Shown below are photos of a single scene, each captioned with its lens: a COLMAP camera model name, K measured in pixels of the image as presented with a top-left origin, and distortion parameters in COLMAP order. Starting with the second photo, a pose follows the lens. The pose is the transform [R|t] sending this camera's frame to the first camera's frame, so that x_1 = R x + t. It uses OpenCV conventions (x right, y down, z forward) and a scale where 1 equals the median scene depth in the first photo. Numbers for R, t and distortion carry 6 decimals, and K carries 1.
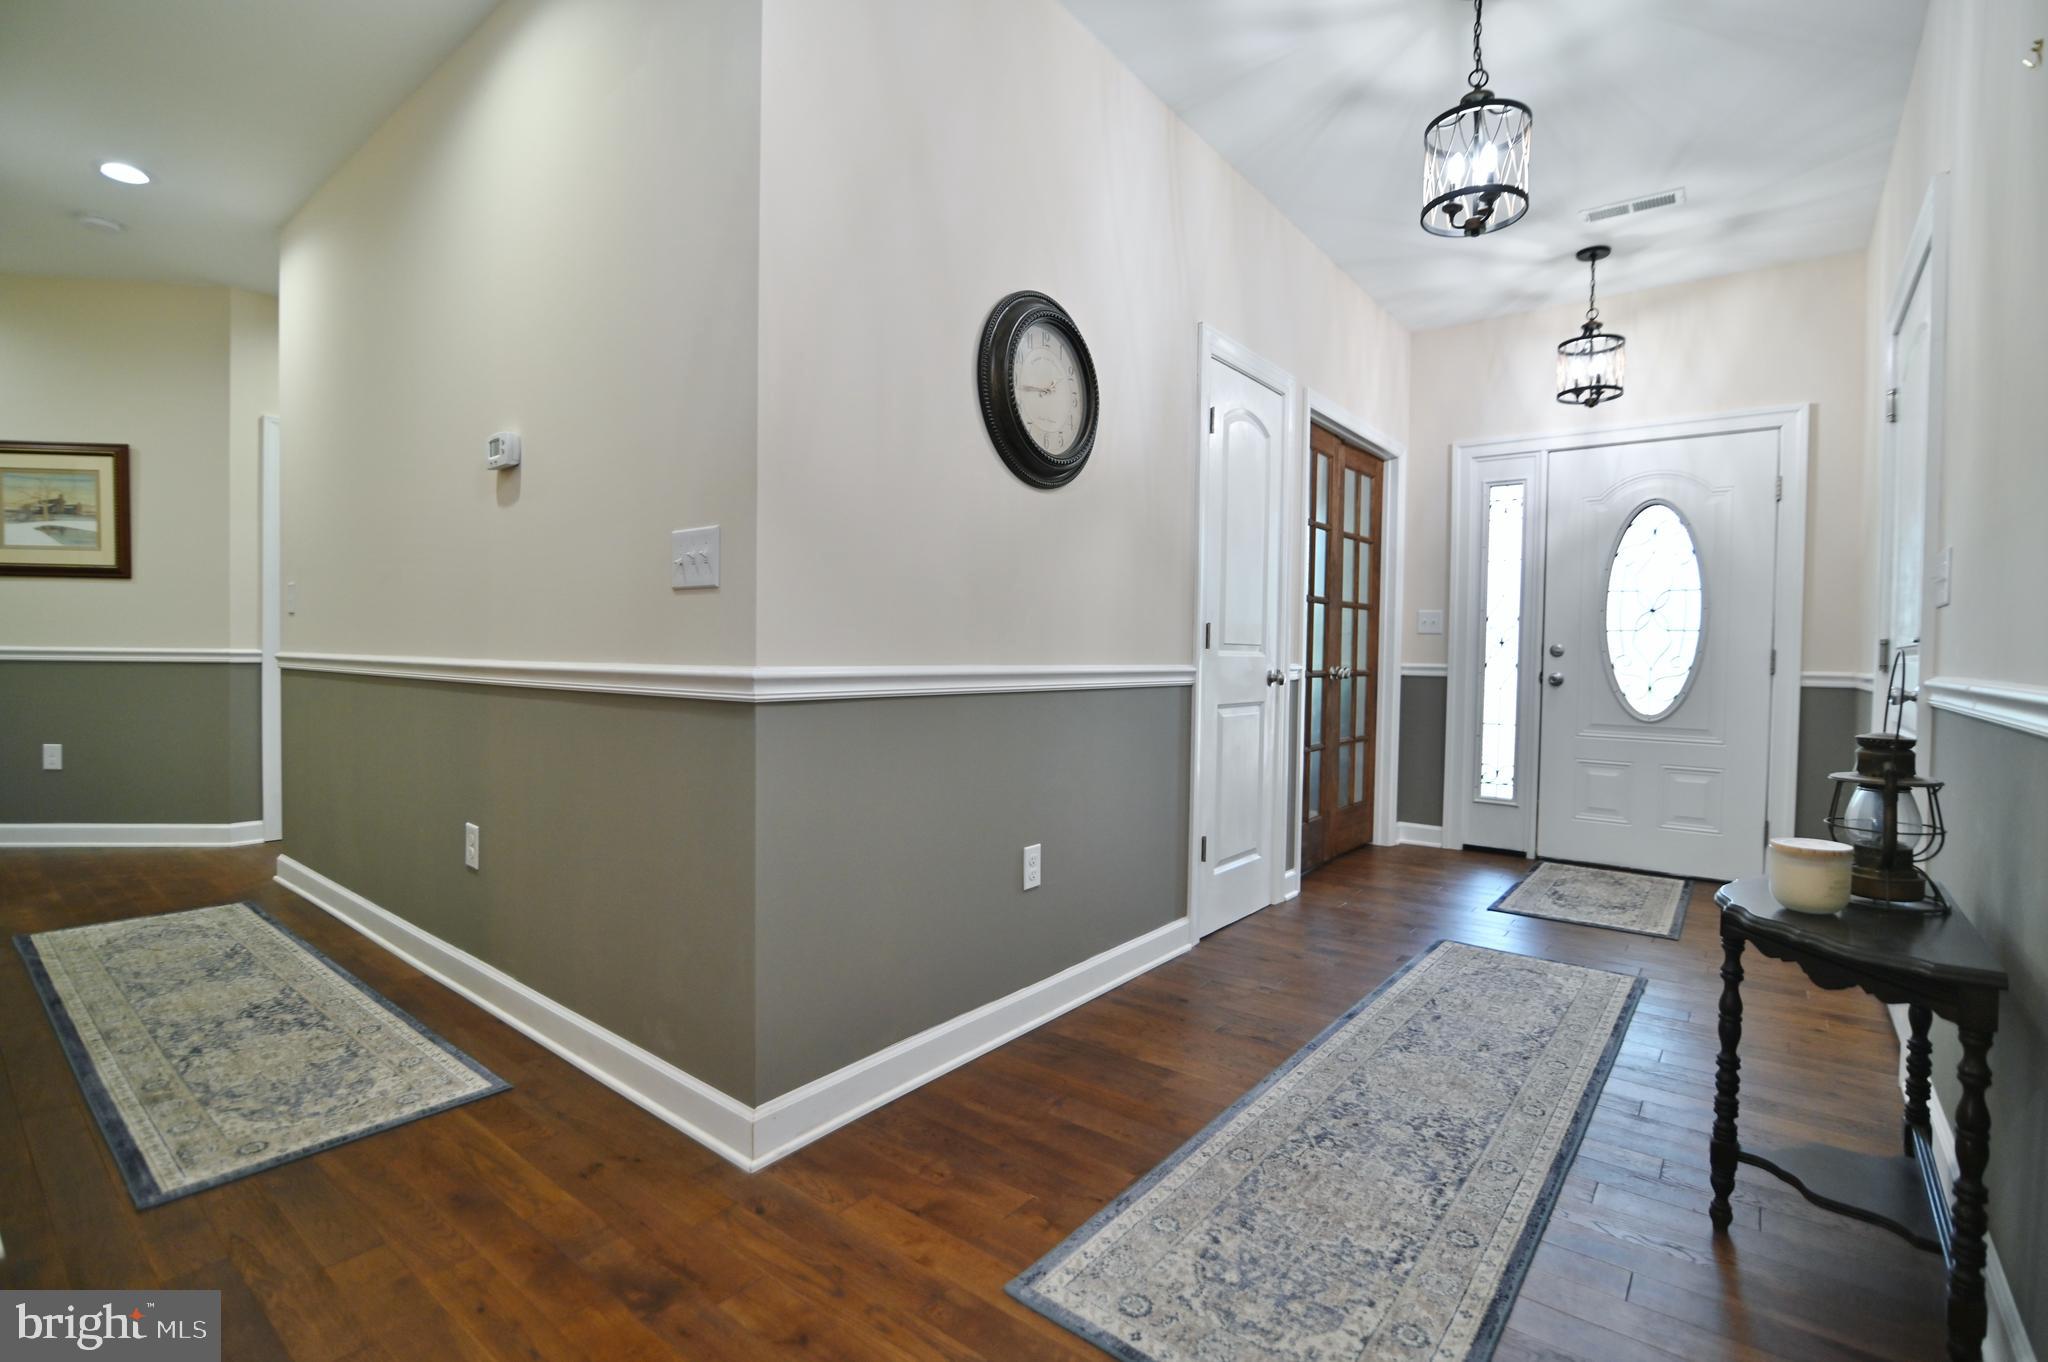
lens RADIAL K [[934.1, 0, 1037.8], [0, 934.1, 676.3], [0, 0, 1]] dist [-0.023930, 0.000399]
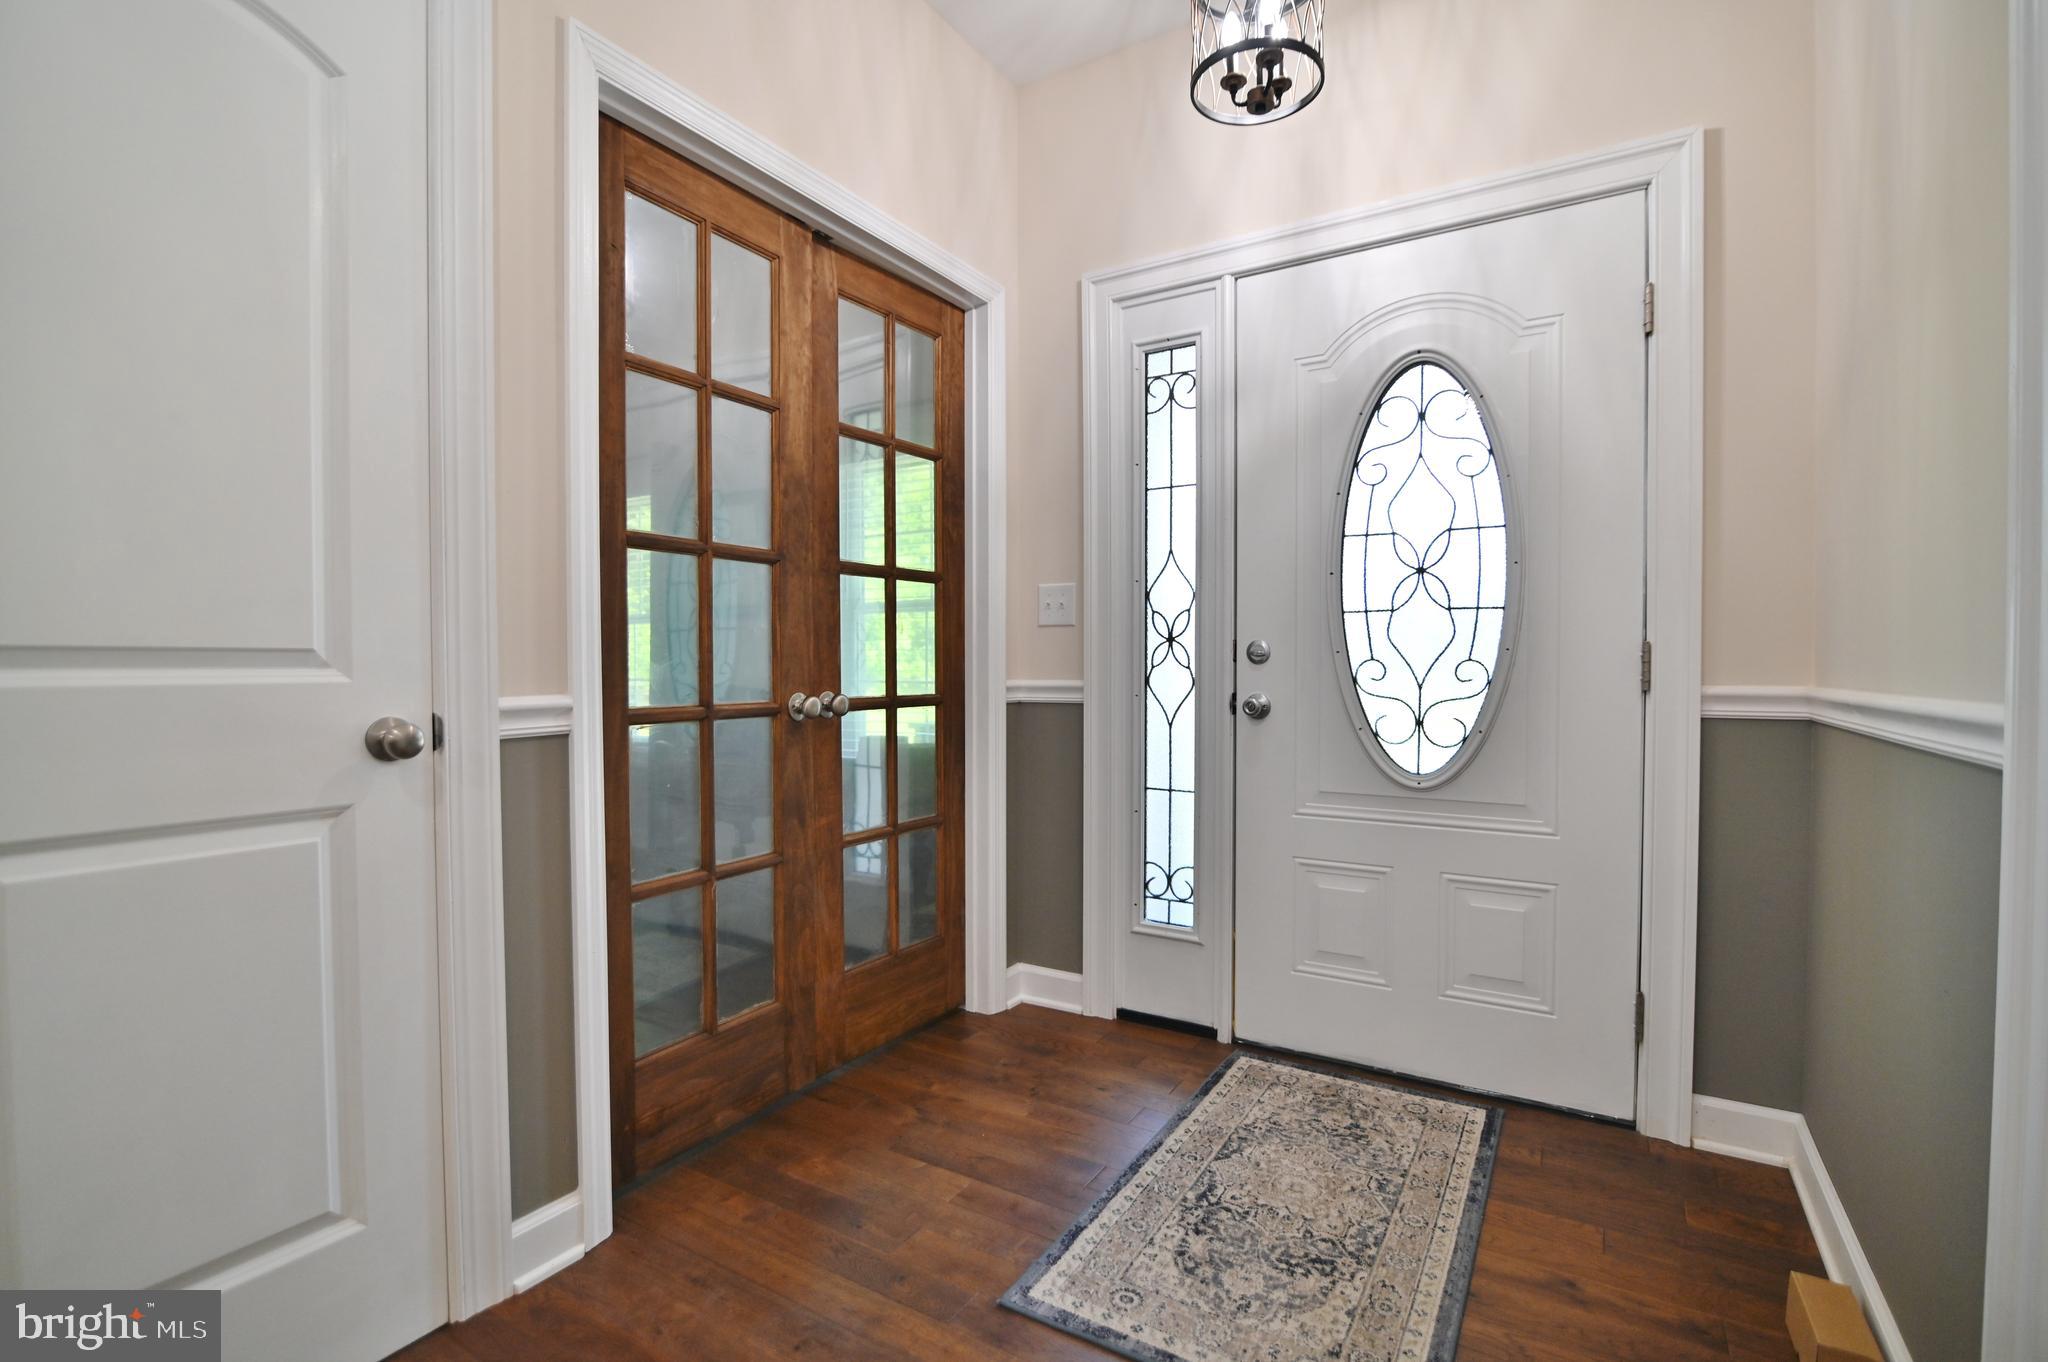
lens RADIAL K [[934.1, 0, 1040.0], [0, 934.1, 684.3], [0, 0, 1]] dist [-0.023930, 0.000399]
pose [[0.994061, -0.021370, 0.106708, 0.414978], [0.021406, 0.999771, 0.000800, -0.013434], [-0.106701, 0.001489, 0.994290, 0.531011]]
